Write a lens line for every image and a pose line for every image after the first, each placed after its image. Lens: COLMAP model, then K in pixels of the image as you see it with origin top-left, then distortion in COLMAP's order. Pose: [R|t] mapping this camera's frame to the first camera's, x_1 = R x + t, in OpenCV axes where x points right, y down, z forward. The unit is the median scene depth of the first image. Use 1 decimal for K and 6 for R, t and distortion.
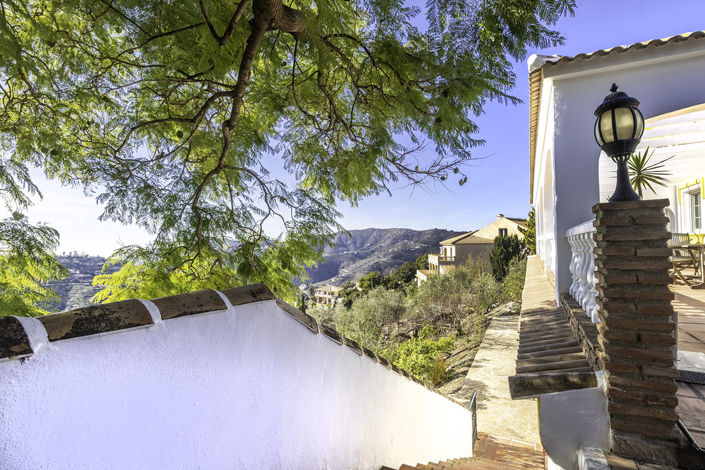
lens RADIAL K [[353.8, 0, 353.8], [0, 353.8, 233.6], [0, 0, 1]] dist [-0.001623, -0.001845]
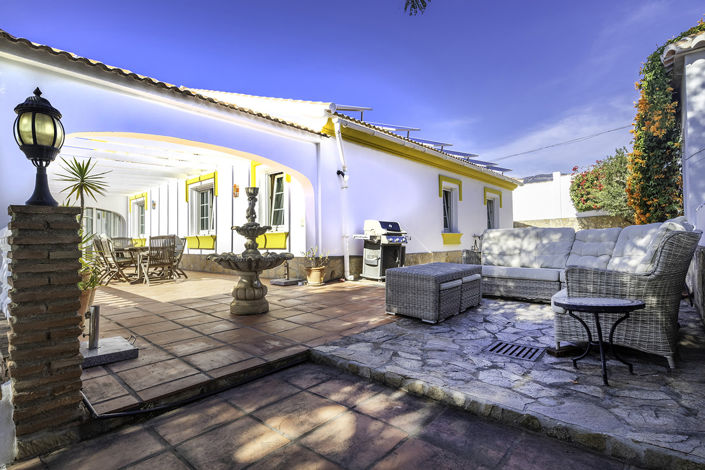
lens RADIAL K [[353.8, 0, 353.8], [0, 353.8, 233.6], [0, 0, 1]] dist [-0.001623, -0.001845]
pose [[0.270666, 0.030319, 0.962196, 0.029557], [-0.021897, 0.999439, -0.025333, -0.004470], [-0.962424, -0.014212, 0.271178, -0.150546]]
